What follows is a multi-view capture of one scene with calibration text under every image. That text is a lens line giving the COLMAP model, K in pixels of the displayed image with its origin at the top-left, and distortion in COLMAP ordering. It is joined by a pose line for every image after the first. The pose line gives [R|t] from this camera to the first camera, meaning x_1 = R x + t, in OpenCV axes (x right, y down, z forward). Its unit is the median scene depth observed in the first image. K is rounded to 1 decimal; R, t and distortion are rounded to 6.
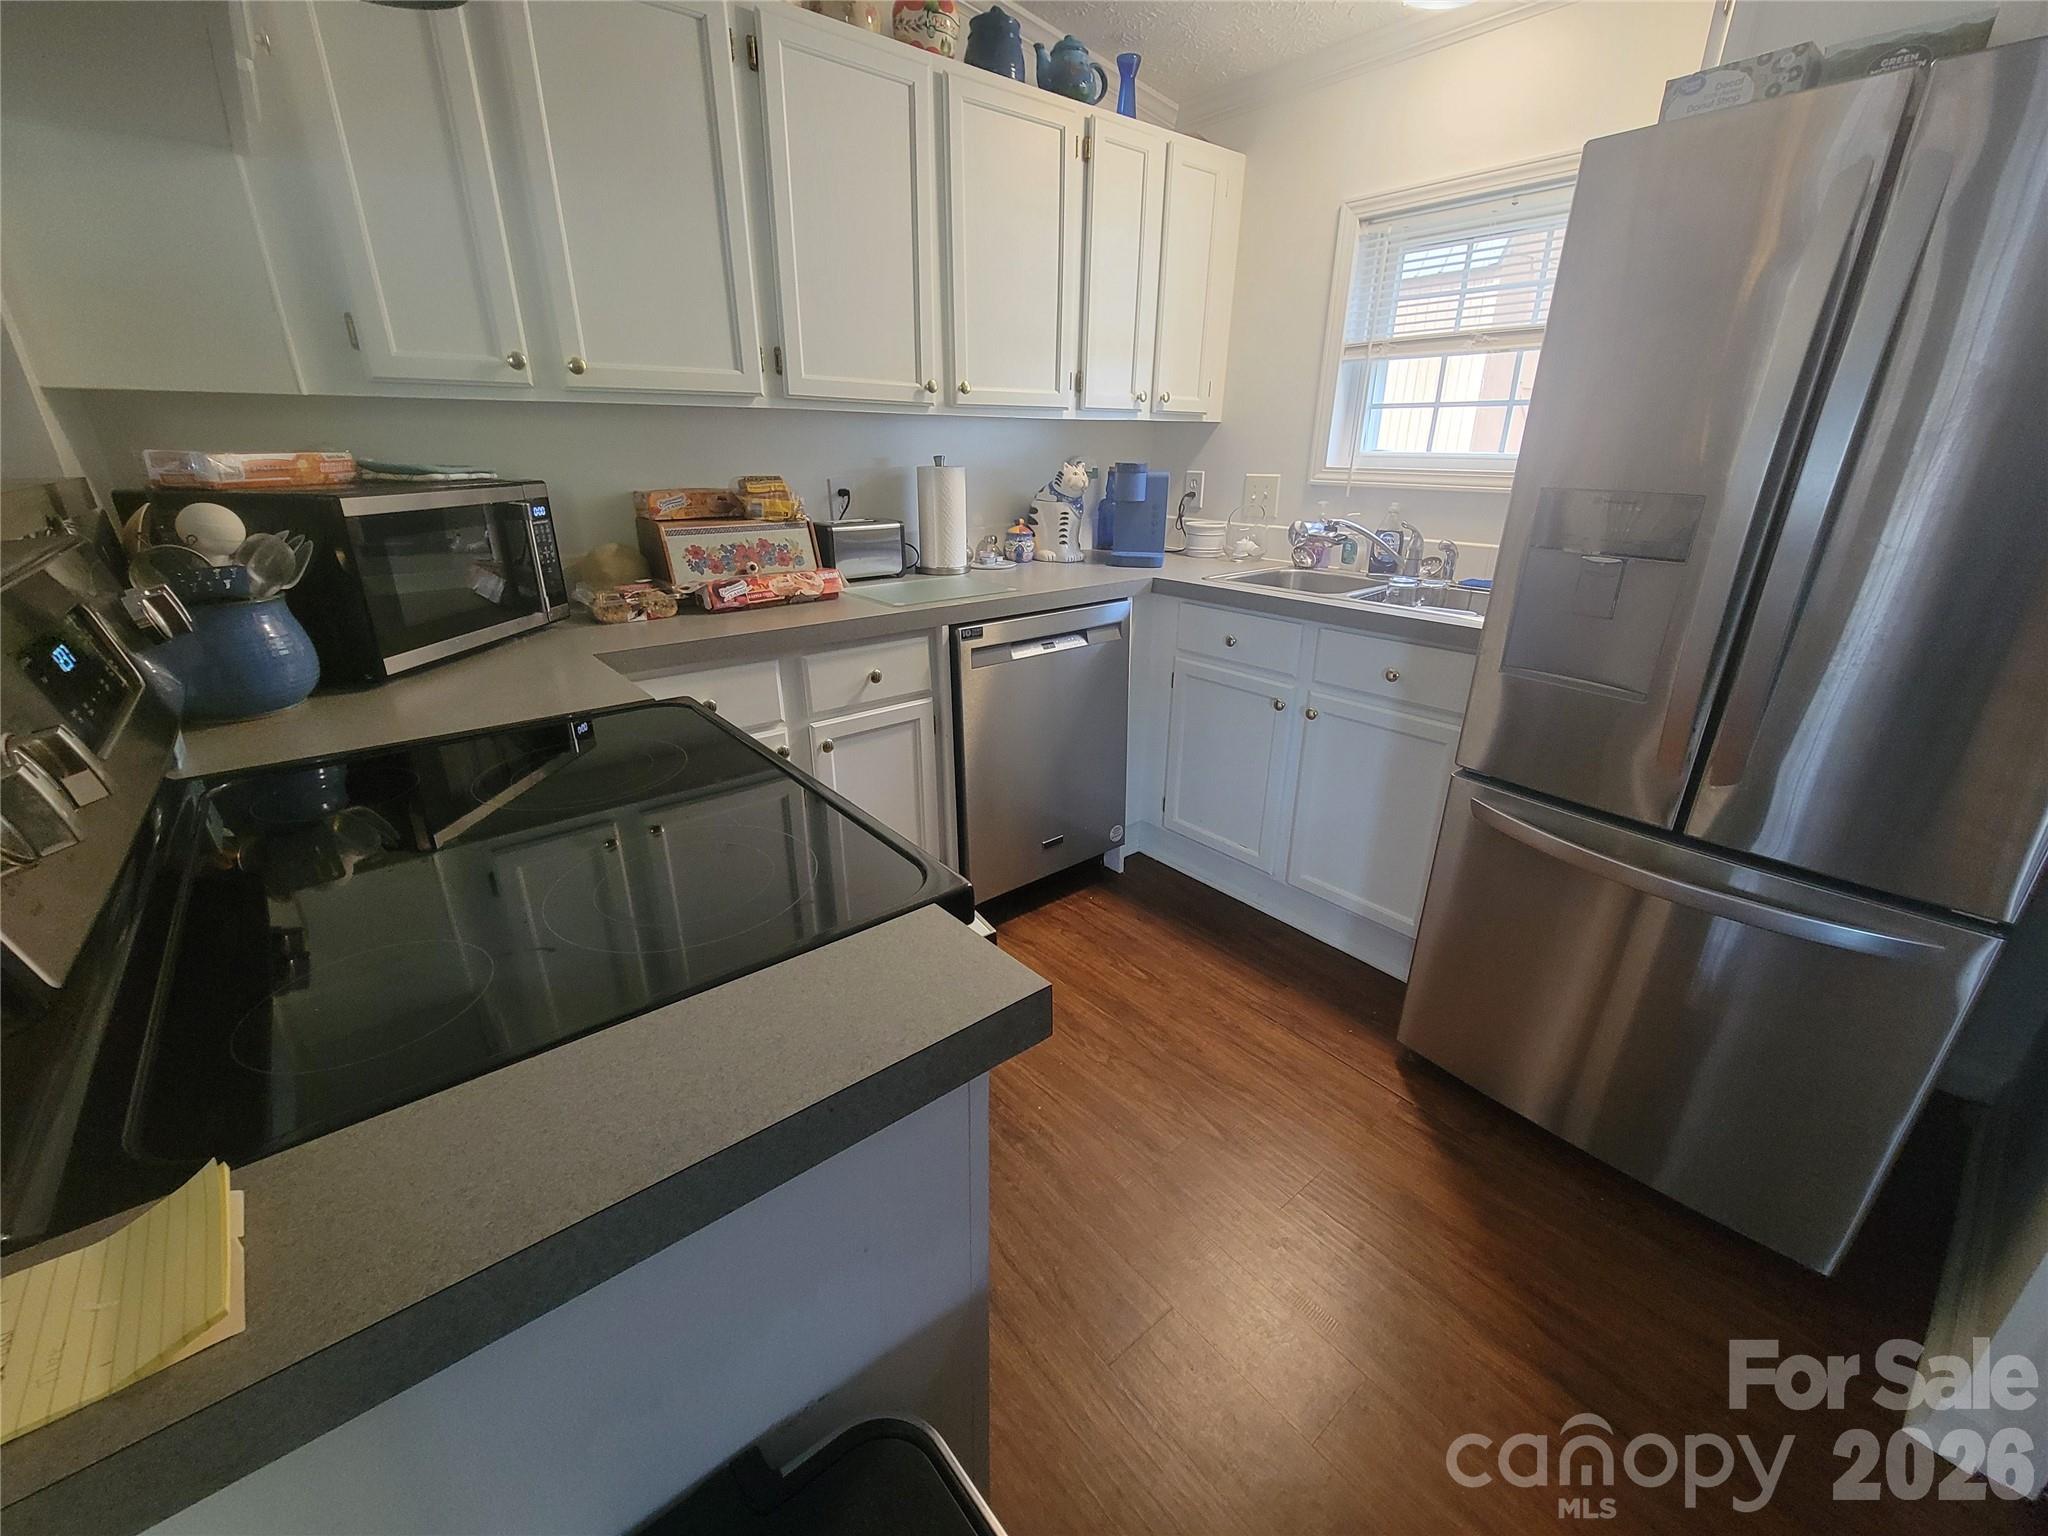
lens RADIAL K [[843.7, 0, 1032.4], [0, 843.7, 767.6], [0, 0, 1]] dist [0.000880, -0.000097]
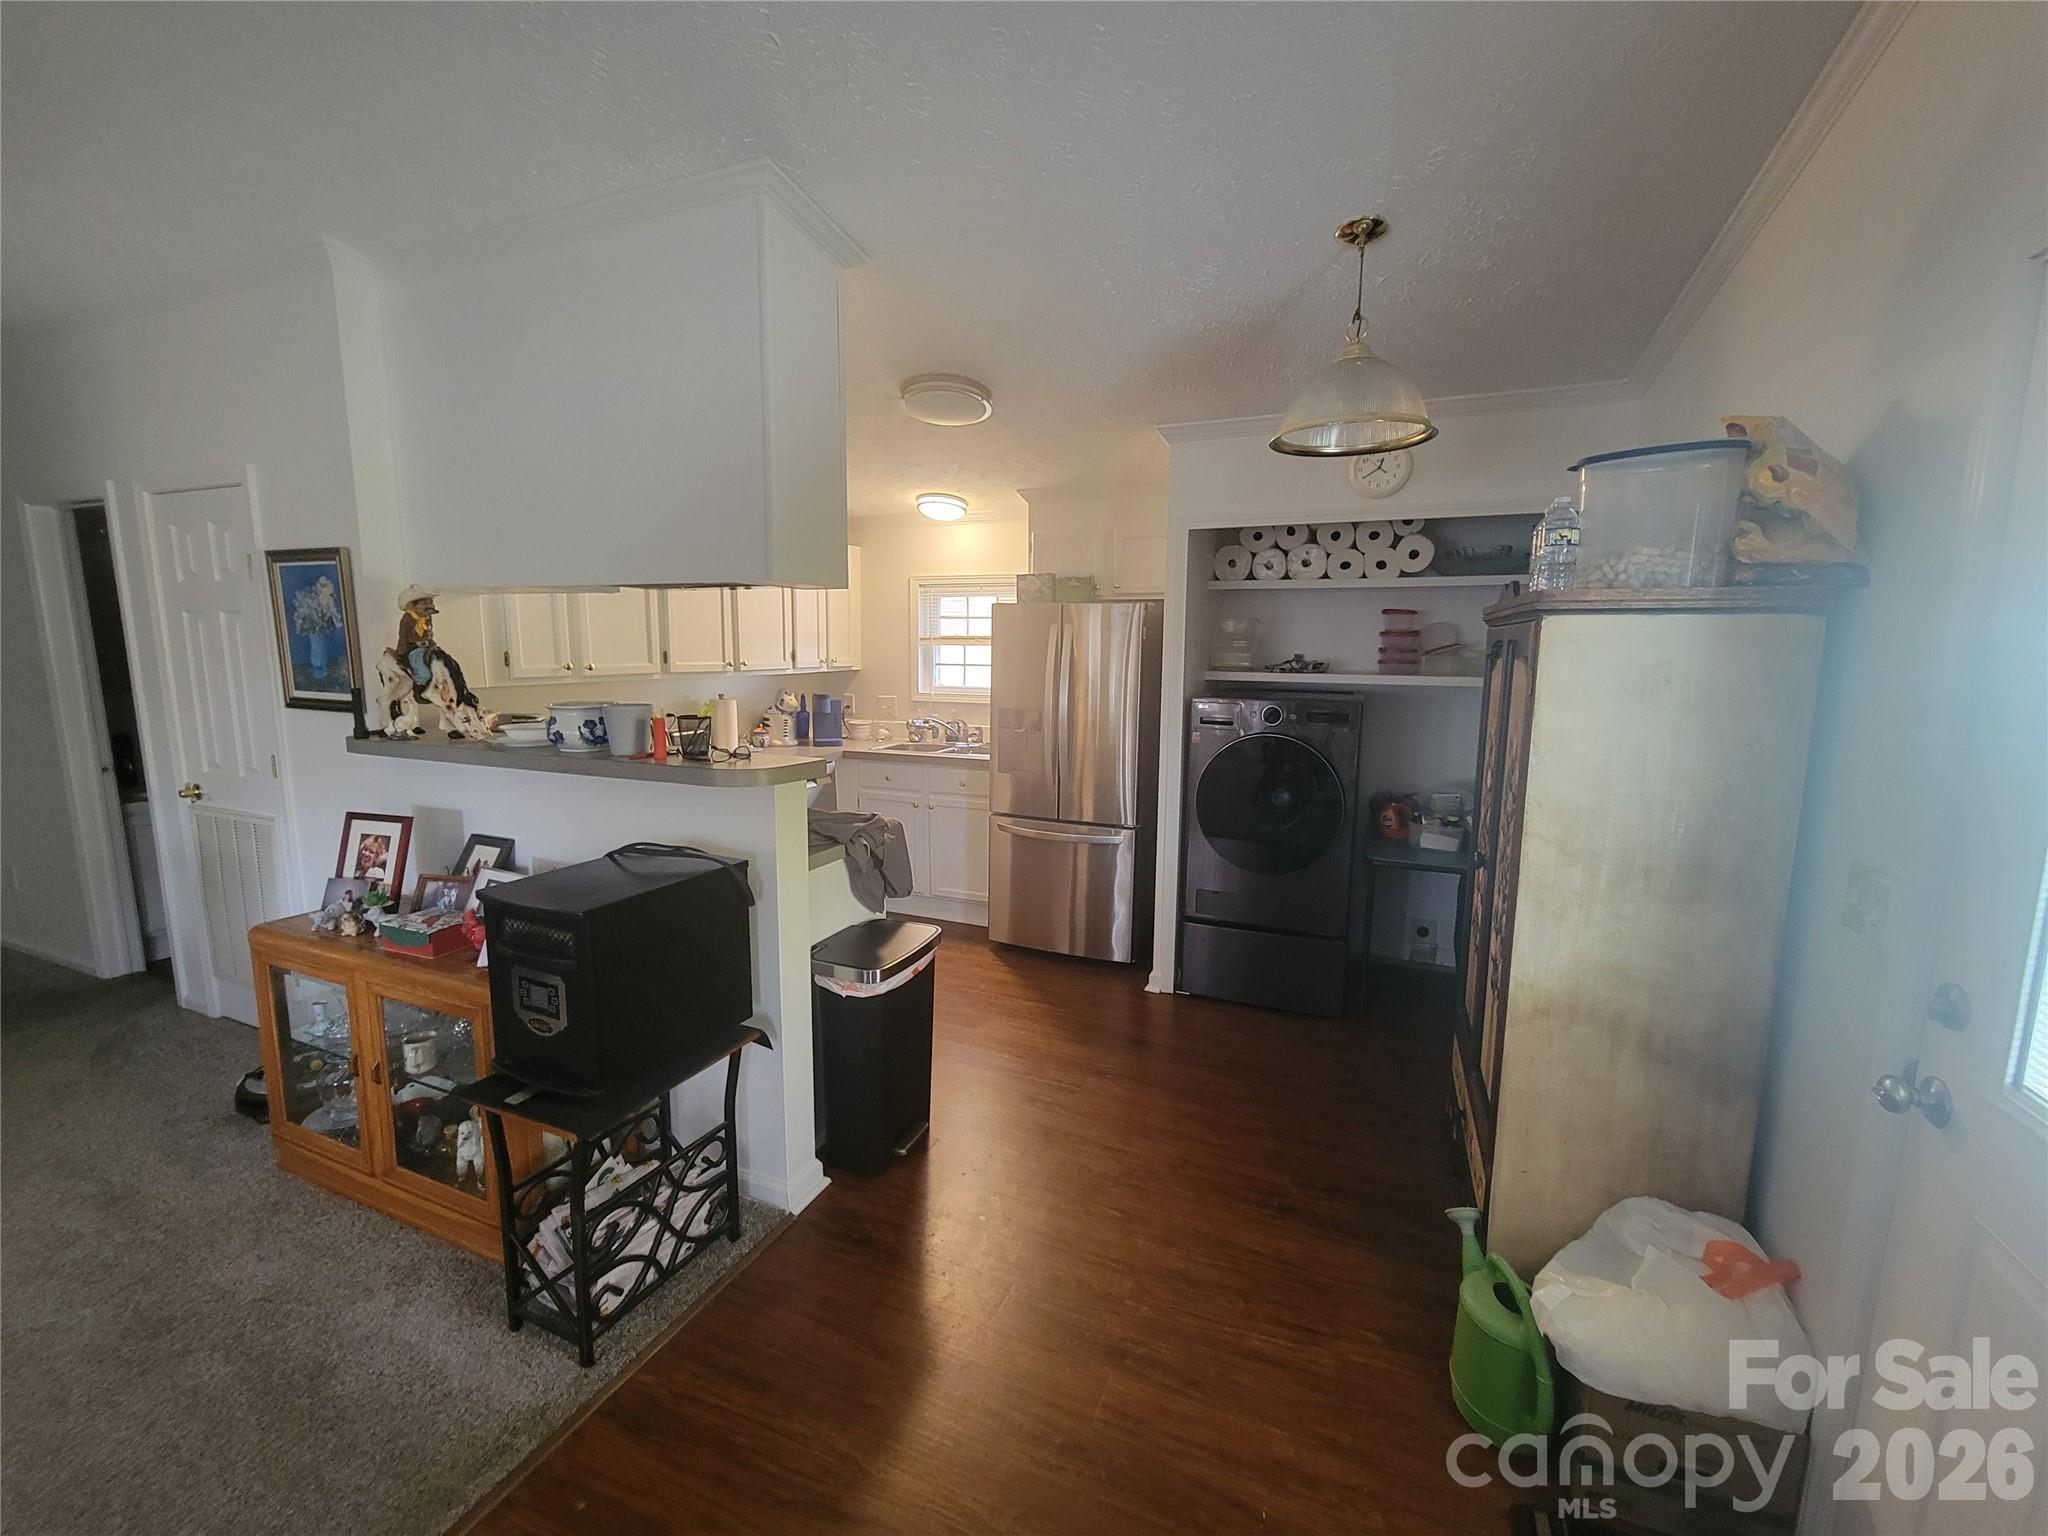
lens RADIAL K [[843.7, 0, 1032.4], [0, 843.7, 767.6], [0, 0, 1]] dist [0.000880, -0.000097]
pose [[0.886435, -0.069152, 0.457658, -0.402307], [0.164973, 0.971041, -0.172810, 0.244506], [-0.432455, 0.228686, 0.872173, -0.969973]]
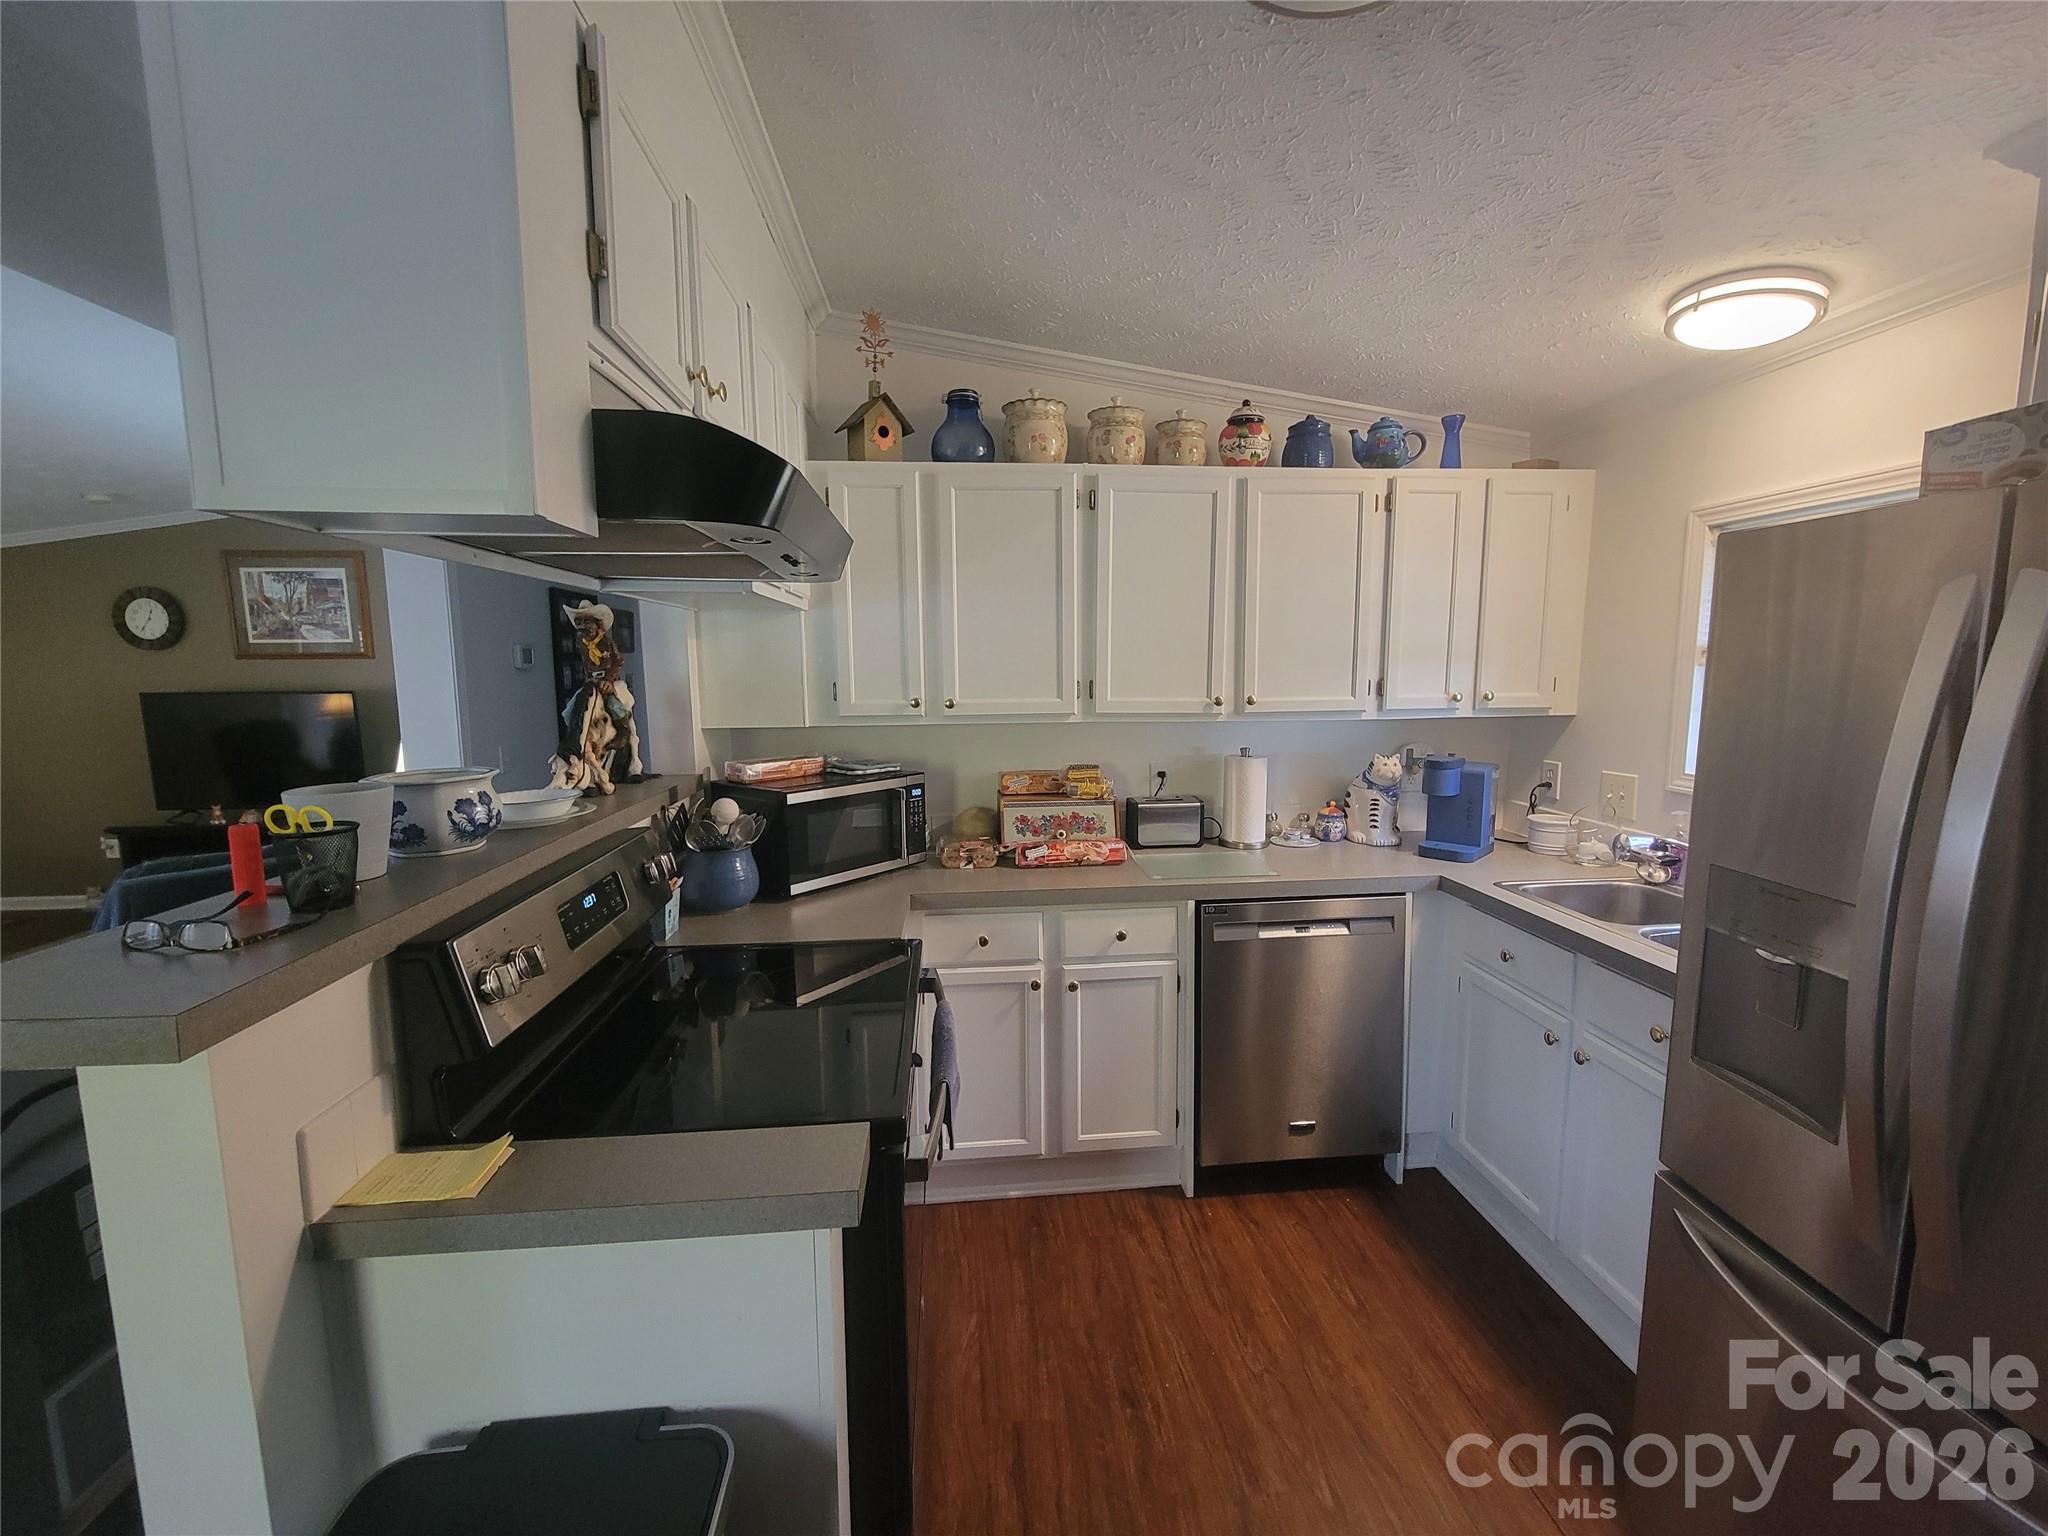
lens RADIAL K [[841.9, 0, 1024.0], [0, 841.9, 768.0], [0, 0, 1]] dist [-0.001344, 0.000014]
pose [[0.822305, 0.055695, -0.566315, 0.324329], [-0.190763, 0.964592, -0.182130, -0.082672], [0.536120, 0.257799, 0.803813, -0.090035]]
